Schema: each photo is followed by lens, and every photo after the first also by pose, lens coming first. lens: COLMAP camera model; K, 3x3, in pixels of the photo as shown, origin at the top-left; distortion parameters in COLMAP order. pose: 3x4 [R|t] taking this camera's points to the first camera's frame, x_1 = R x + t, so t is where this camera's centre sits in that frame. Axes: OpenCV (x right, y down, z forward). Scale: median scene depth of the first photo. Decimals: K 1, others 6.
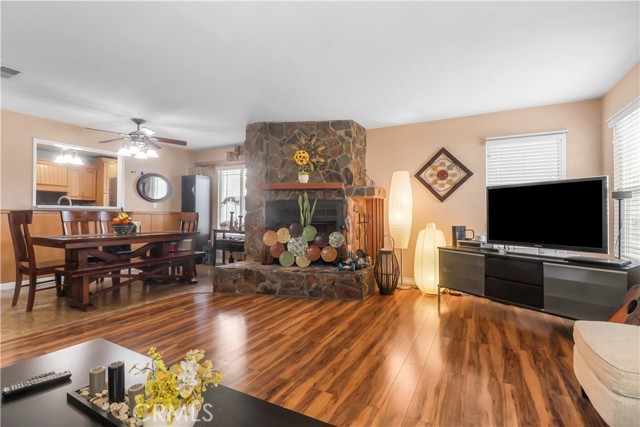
lens RADIAL K [[300.9, 0, 320.0], [0, 300.9, 213.5], [0, 0, 1]] dist [-0.000484, -0.000489]
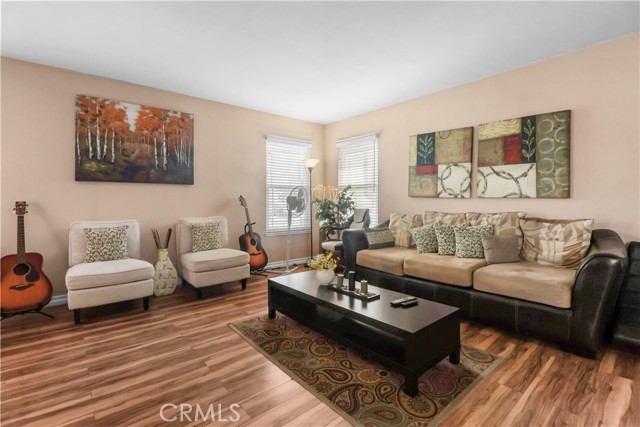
lens RADIAL K [[299.7, 0, 324.0], [0, 299.7, 203.4], [0, 0, 1]] dist [0.002286, -0.012892]
pose [[-0.934794, -0.005121, 0.355153, -0.328971], [-0.003735, 0.999983, 0.004587, 0.000791], [-0.355170, 0.002962, -0.934797, 0.807310]]
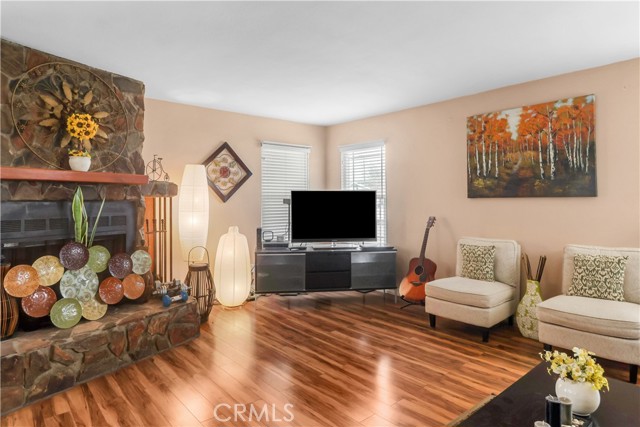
lens RADIAL K [[383.9, 0, 320.1], [0, 383.9, 192.9], [0, 0, 1]] dist [-0.000468, -0.000620]
pose [[0.359665, 0.011655, 0.933009, -0.580799], [0.003422, 0.999899, -0.013810, -0.050753], [-0.933075, 0.008160, 0.359589, 0.332403]]
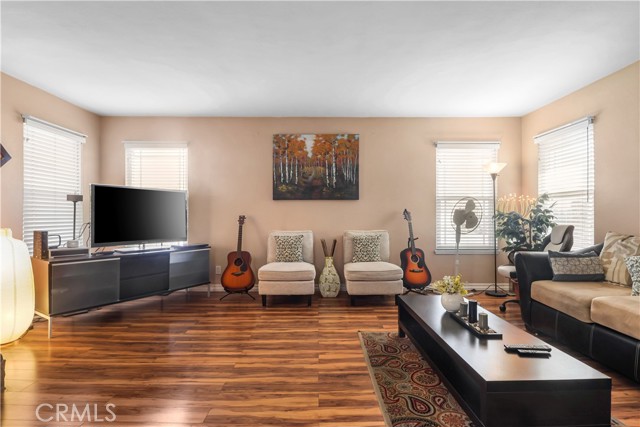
lens RADIAL K [[328.5, 0, 320.0], [0, 328.5, 213.5], [0, 0, 1]] dist [0.000395, -0.000307]
pose [[-0.481648, 0.002007, 0.876363, -0.514124], [-0.003104, 0.999987, -0.003996, -0.000644], [-0.876359, -0.004644, -0.481635, 0.719682]]
